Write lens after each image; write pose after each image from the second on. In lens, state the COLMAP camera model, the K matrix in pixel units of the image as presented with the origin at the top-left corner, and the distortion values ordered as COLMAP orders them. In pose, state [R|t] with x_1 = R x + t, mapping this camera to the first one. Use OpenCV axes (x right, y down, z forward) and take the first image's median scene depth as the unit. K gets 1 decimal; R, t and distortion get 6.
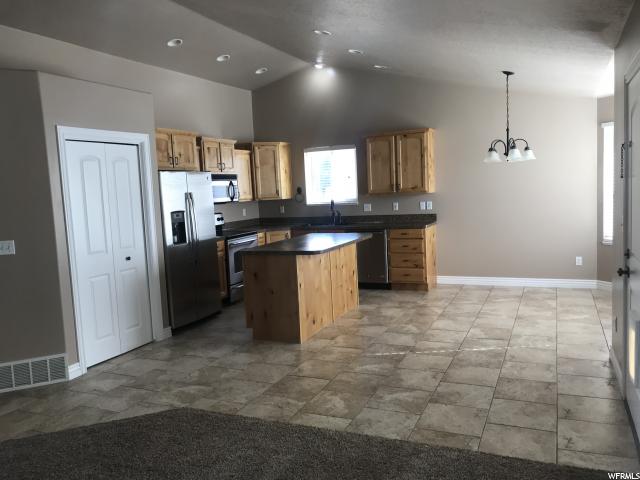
lens RADIAL K [[524.9, 0, 315.4], [0, 524.9, 238.4], [0, 0, 1]] dist [0.038420, -0.025400]
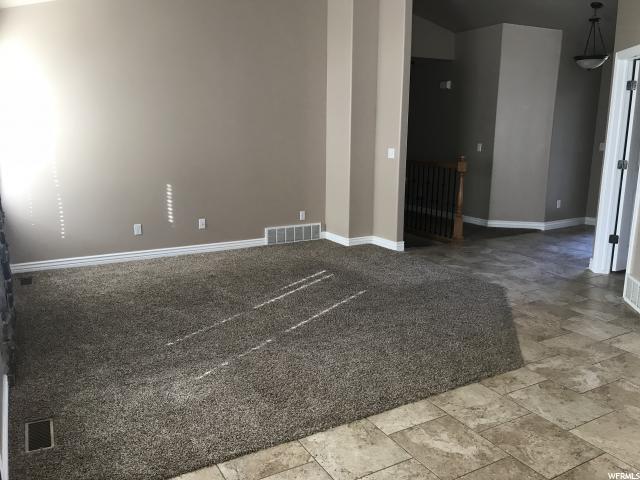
lens RADIAL K [[524.9, 0, 319.8], [0, 524.9, 242.4], [0, 0, 1]] dist [0.038420, -0.025400]
pose [[-0.582364, 0.218698, -0.782958, 0.390608], [-0.055914, 0.950076, 0.306967, -0.083265], [0.811003, 0.222544, -0.541062, 0.759937]]
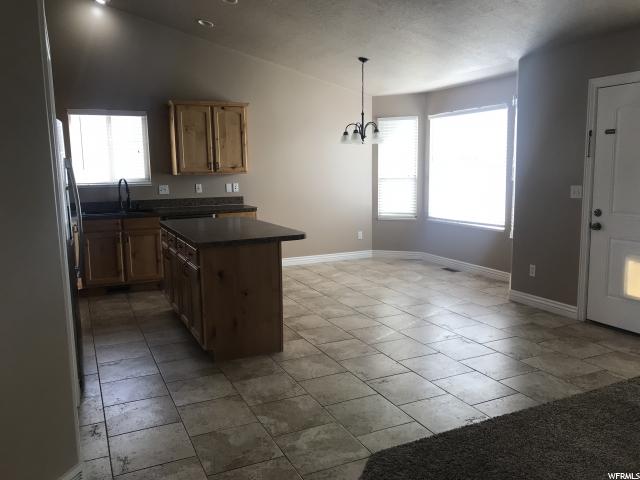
lens RADIAL K [[524.9, 0, 318.7], [0, 524.9, 241.1], [0, 0, 1]] dist [0.038420, -0.025400]
pose [[0.645891, -0.071024, 0.760119, -0.534962], [0.058245, 0.997345, 0.043698, -0.000276], [-0.761205, 0.016049, 0.648313, 0.388114]]
